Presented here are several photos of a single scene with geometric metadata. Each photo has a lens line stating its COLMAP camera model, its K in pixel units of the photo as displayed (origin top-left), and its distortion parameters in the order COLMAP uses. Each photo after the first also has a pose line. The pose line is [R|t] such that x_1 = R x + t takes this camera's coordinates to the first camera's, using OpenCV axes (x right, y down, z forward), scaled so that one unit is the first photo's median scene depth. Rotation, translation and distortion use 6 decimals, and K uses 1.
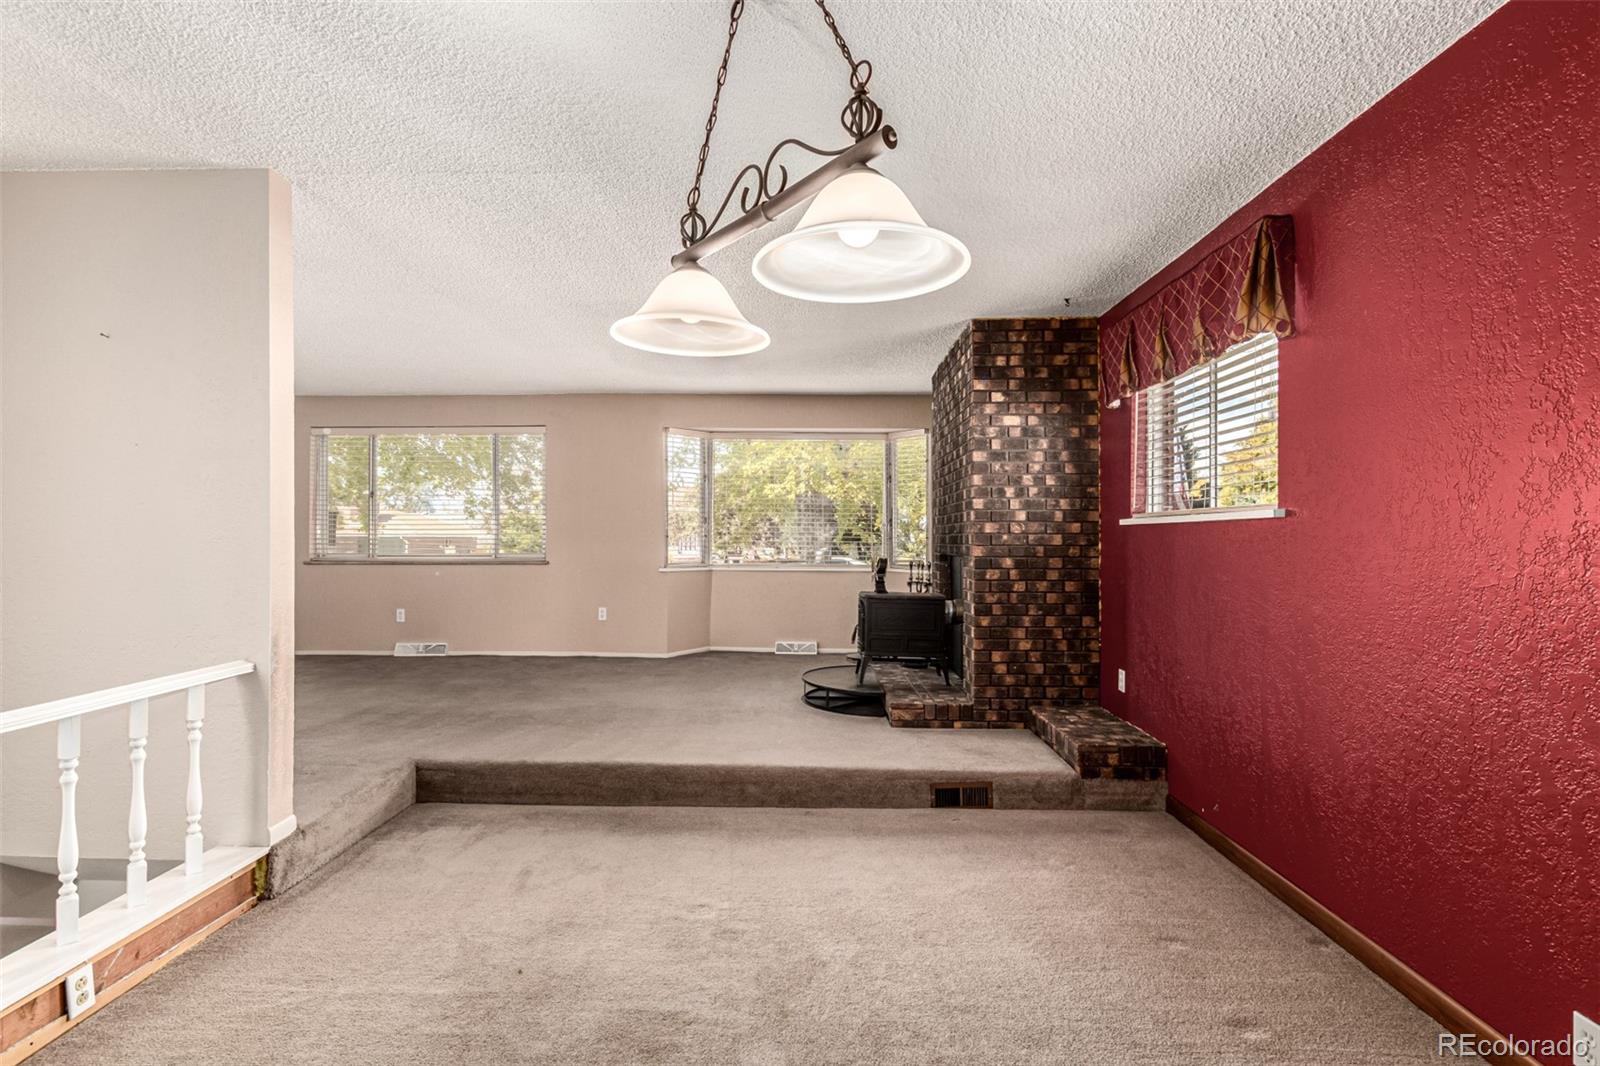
lens RADIAL K [[730.7, 0, 809.7], [0, 730.7, 530.9], [0, 0, 1]] dist [-0.002865, -0.000168]
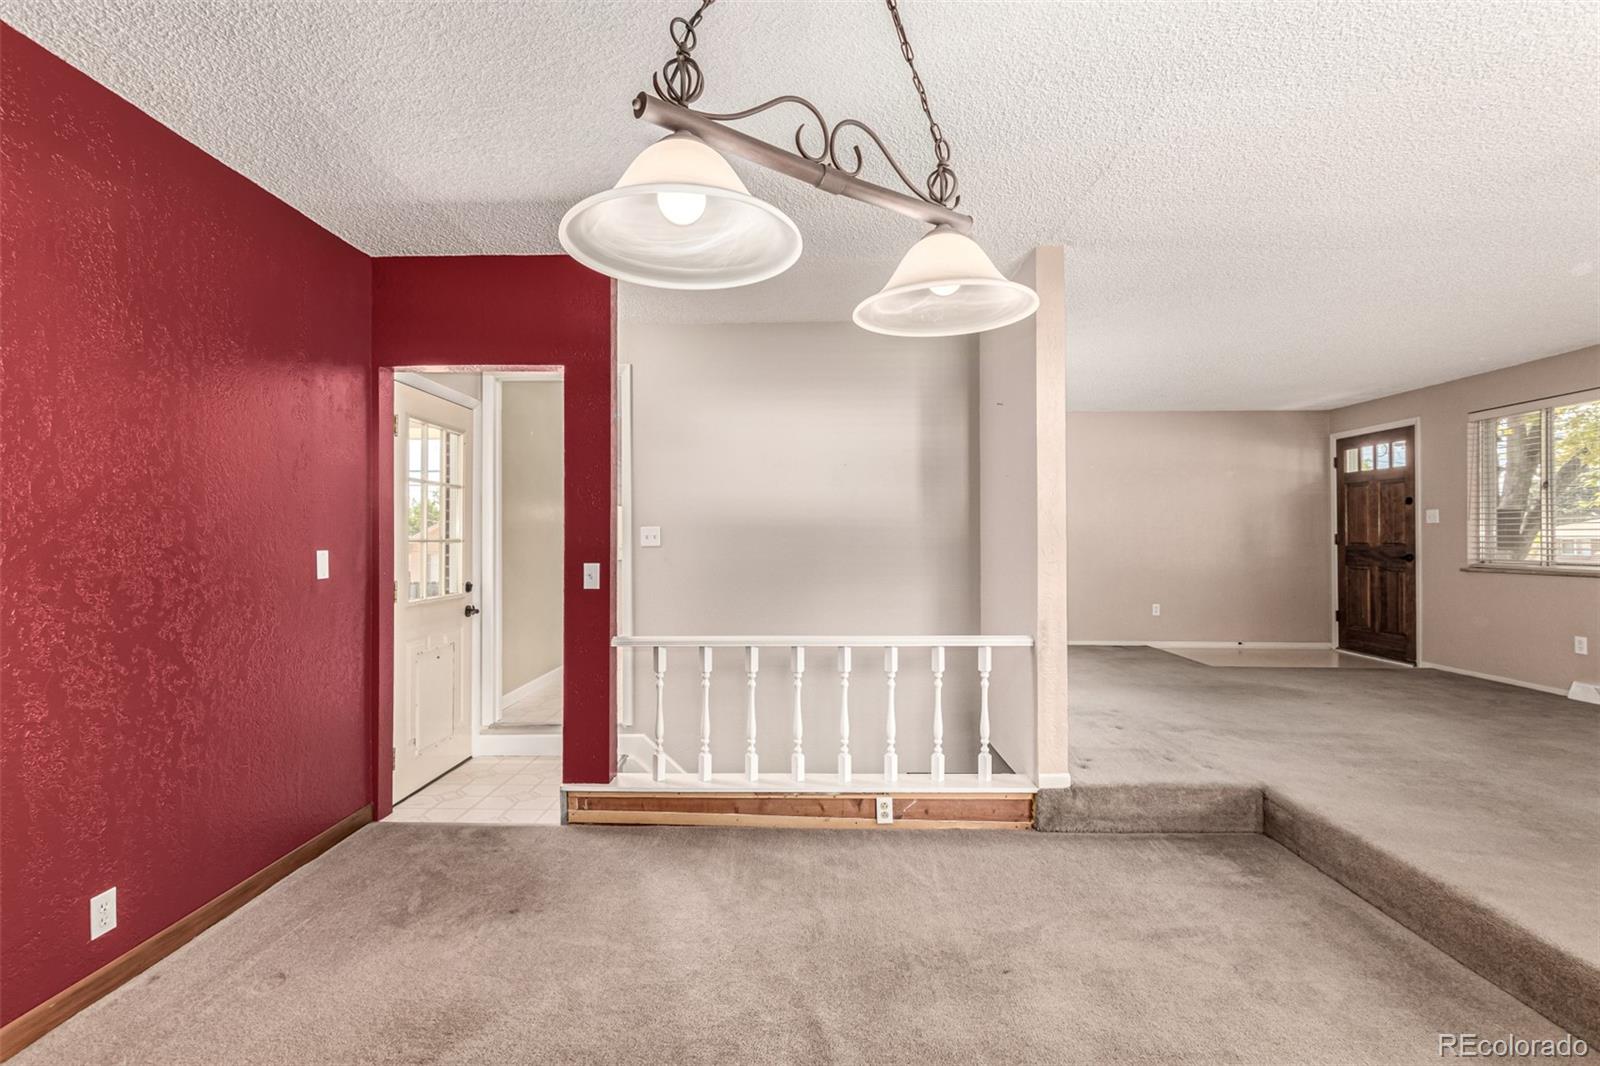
lens RADIAL K [[730.7, 0, 800.8], [0, 730.7, 533.3], [0, 0, 1]] dist [-0.002865, -0.000168]
pose [[0.007243, -0.010250, -0.999921, 0.402060], [0.007778, 0.999918, -0.010194, 0.008178], [0.999944, -0.007703, 0.007323, 0.477996]]
